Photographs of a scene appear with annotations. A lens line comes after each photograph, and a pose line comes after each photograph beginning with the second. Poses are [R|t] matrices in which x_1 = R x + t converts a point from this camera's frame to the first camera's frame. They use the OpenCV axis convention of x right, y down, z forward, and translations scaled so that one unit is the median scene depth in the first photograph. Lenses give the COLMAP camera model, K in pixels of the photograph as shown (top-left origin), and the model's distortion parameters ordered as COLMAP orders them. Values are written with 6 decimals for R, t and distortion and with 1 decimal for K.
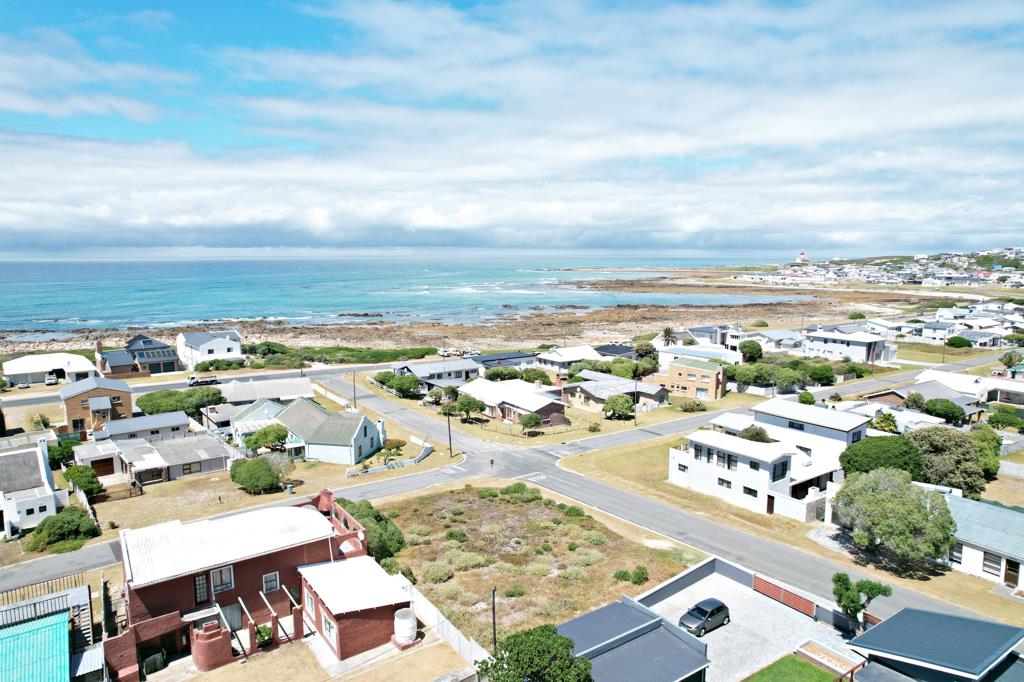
lens RADIAL K [[665.6, 0, 512.0], [0, 665.6, 341.0], [0, 0, 1]] dist [-0.051308, 0.044075]
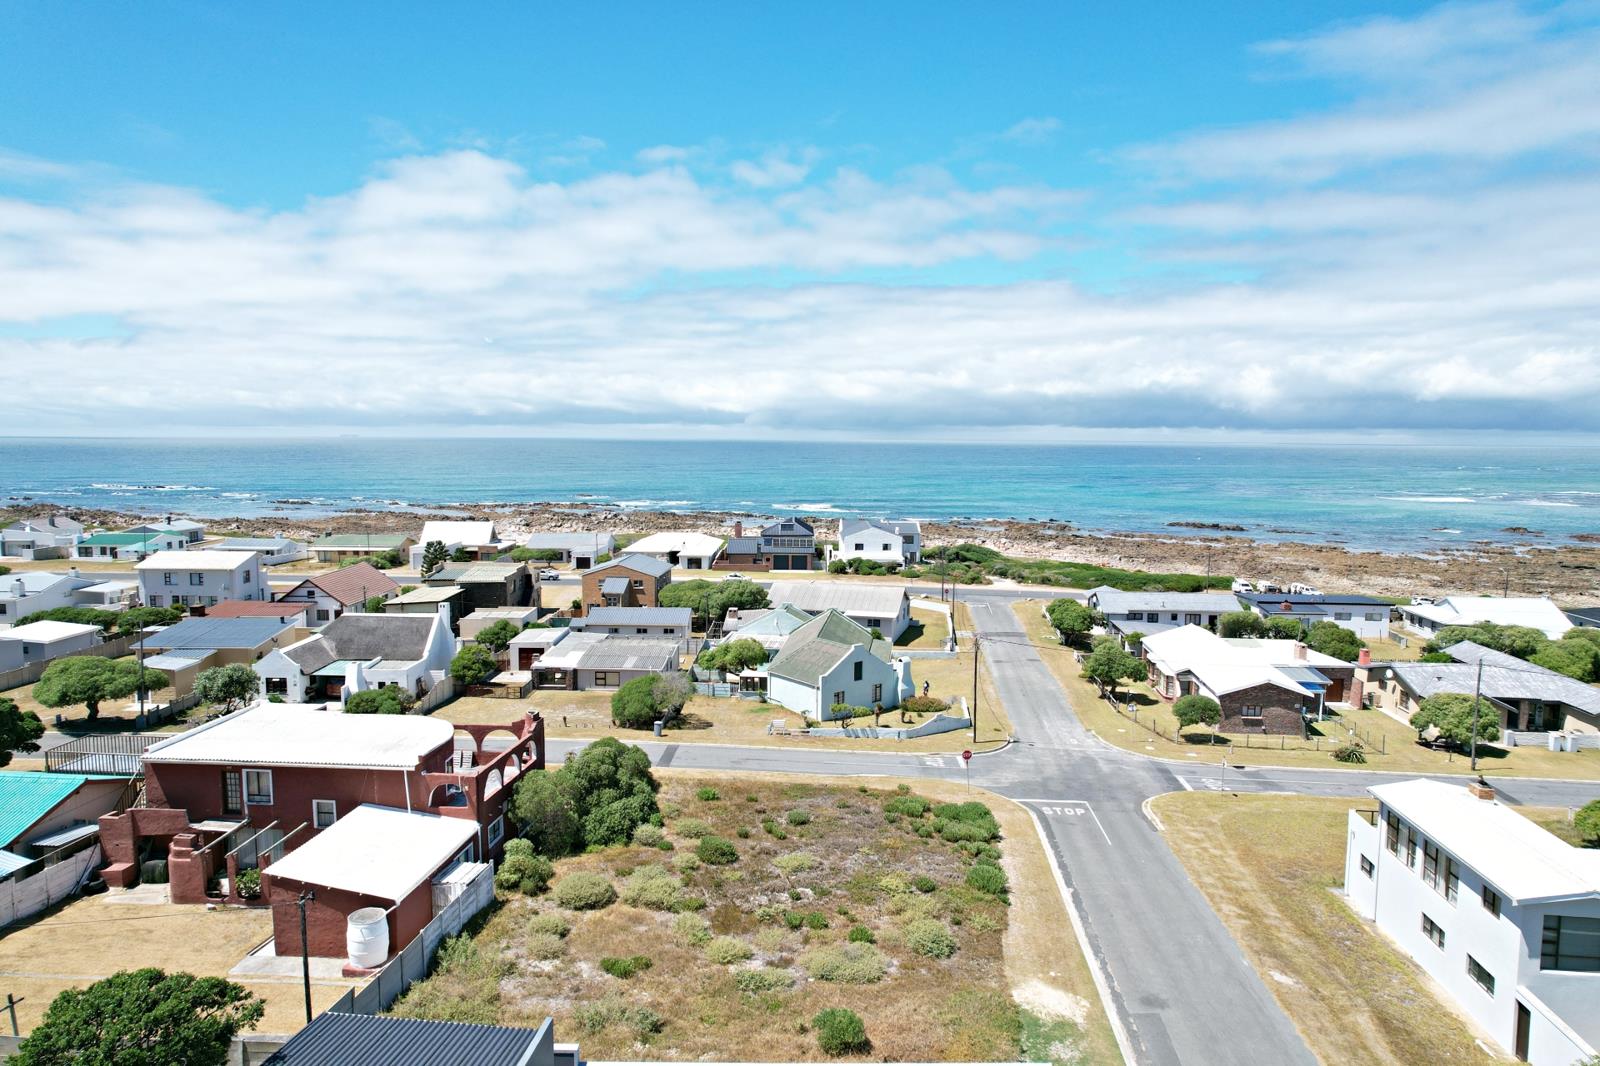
lens RADIAL K [[1016.7, 0, 801.4], [0, 1016.7, 468.1], [0, 0, 1]] dist [-0.004501, 0.000114]
pose [[0.768824, 0.027038, -0.638888, 0.274431], [-0.091923, 0.993402, -0.068577, 0.019631], [0.632818, 0.111452, 0.766237, 0.212915]]
